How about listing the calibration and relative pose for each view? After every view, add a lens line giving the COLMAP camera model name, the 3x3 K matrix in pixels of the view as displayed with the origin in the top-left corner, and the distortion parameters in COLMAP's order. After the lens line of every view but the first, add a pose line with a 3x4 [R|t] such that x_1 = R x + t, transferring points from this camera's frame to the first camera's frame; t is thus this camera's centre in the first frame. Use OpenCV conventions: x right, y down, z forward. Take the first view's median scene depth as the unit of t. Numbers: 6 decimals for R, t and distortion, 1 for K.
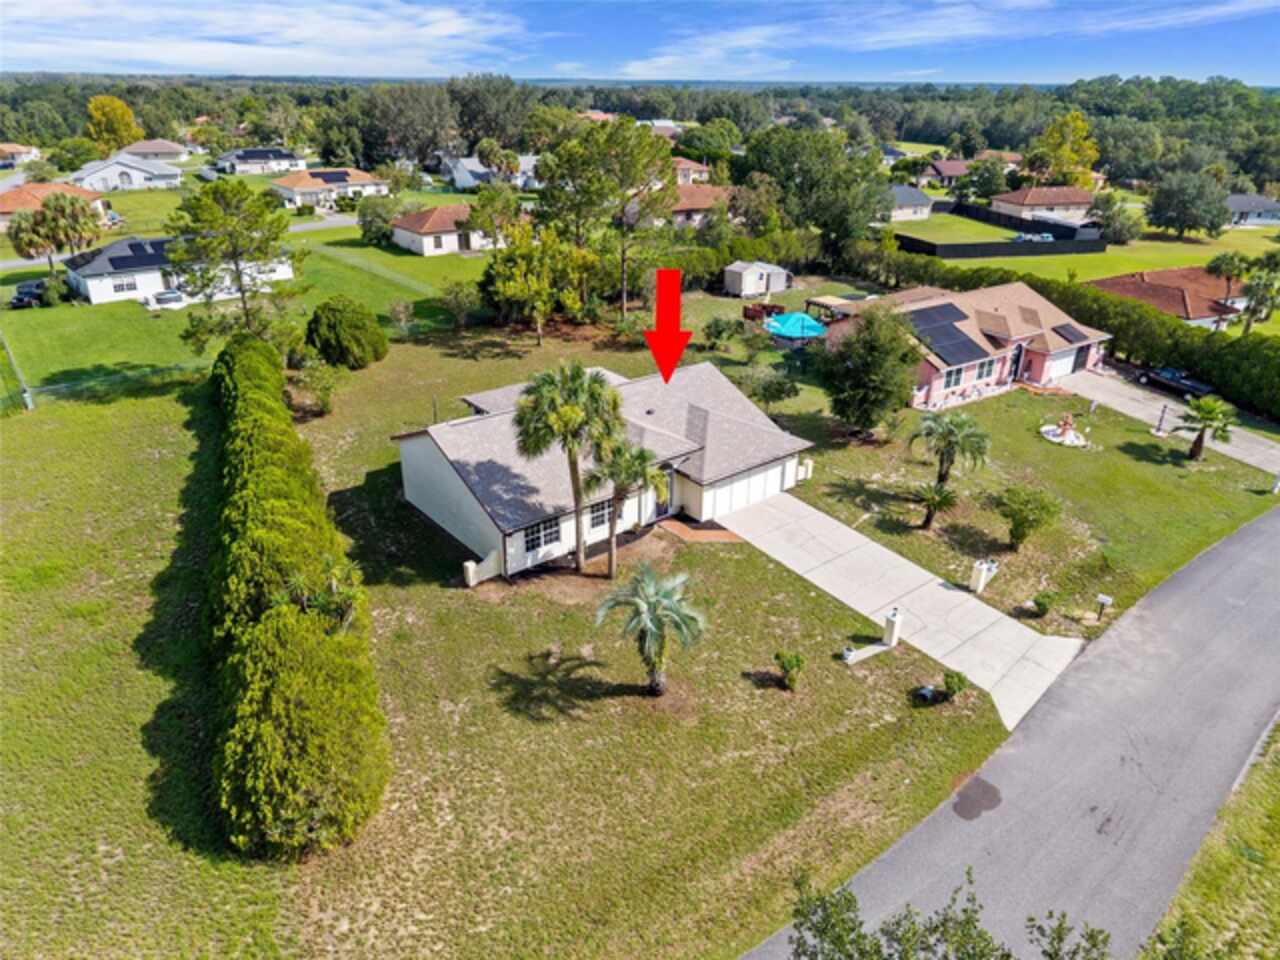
lens RADIAL K [[856.6, 0, 642.7], [0, 856.6, 477.4], [0, 0, 1]] dist [0.025747, -0.023517]
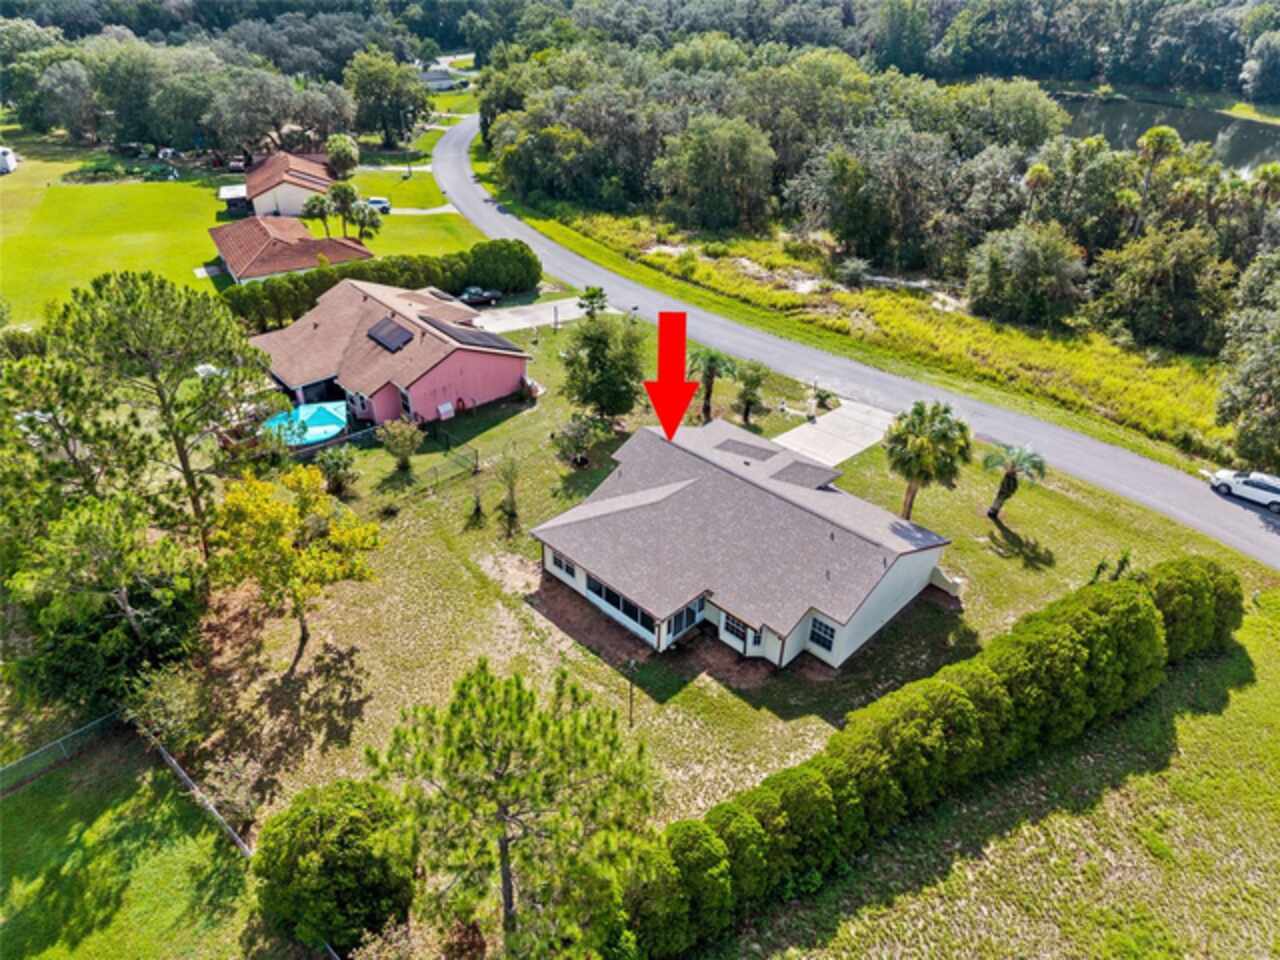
lens RADIAL K [[856.6, 0, 642.7], [0, 856.6, 477.4], [0, 0, 1]] dist [0.025747, -0.023517]
pose [[-0.113717, -0.545076, 0.830639, -1.088849], [0.396830, 0.741556, 0.540945, -0.855810], [-0.910821, 0.391137, 0.131975, 1.158768]]
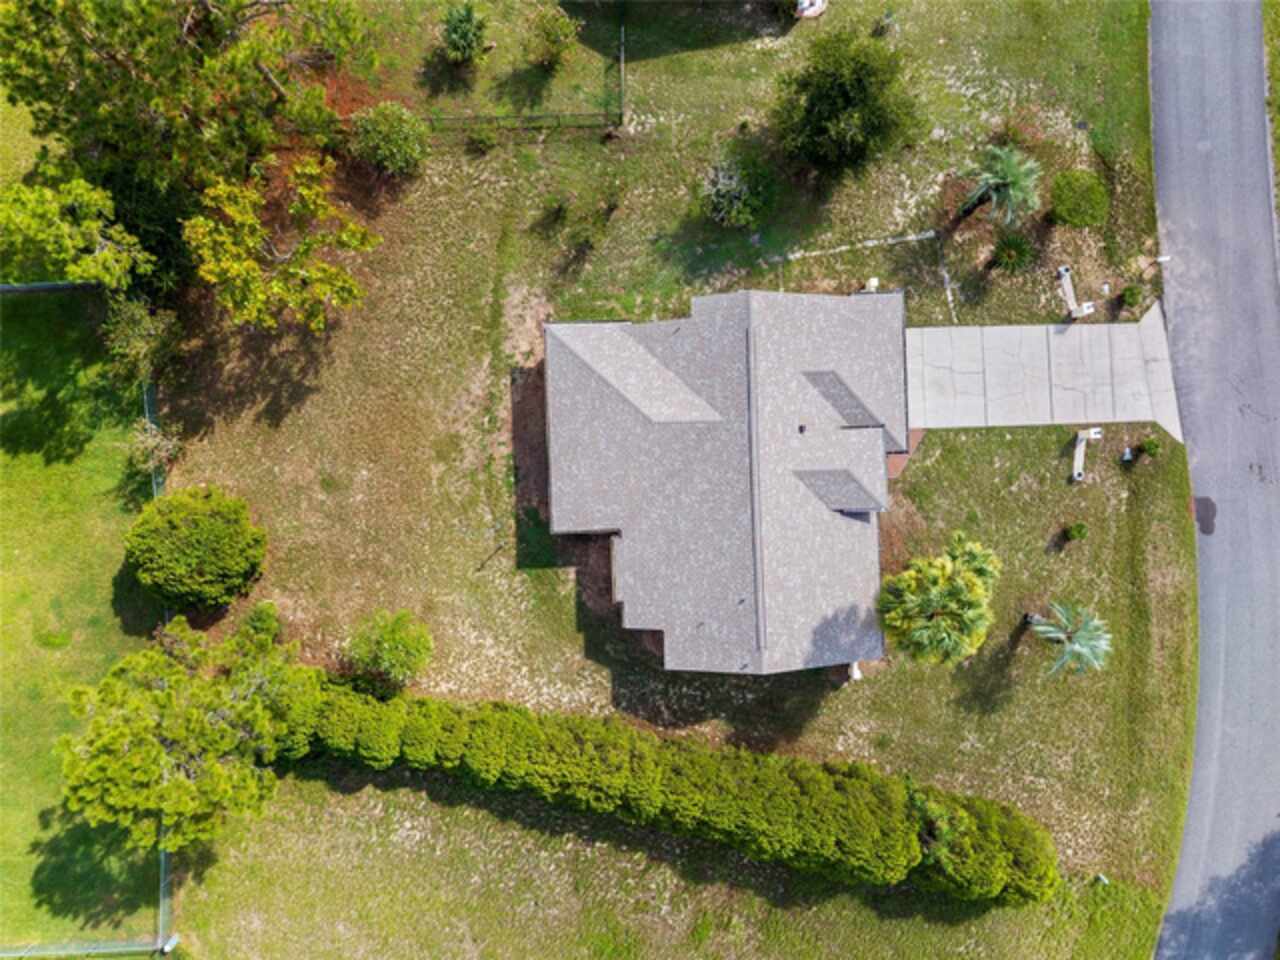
lens RADIAL K [[856.6, 0, 642.7], [0, 856.6, 477.4], [0, 0, 1]] dist [0.025747, -0.023517]
pose [[0.602375, -0.798085, 0.014320, -0.172780], [0.309274, 0.249896, 0.917552, -1.112219], [-0.735863, -0.548281, 0.397358, 0.866031]]
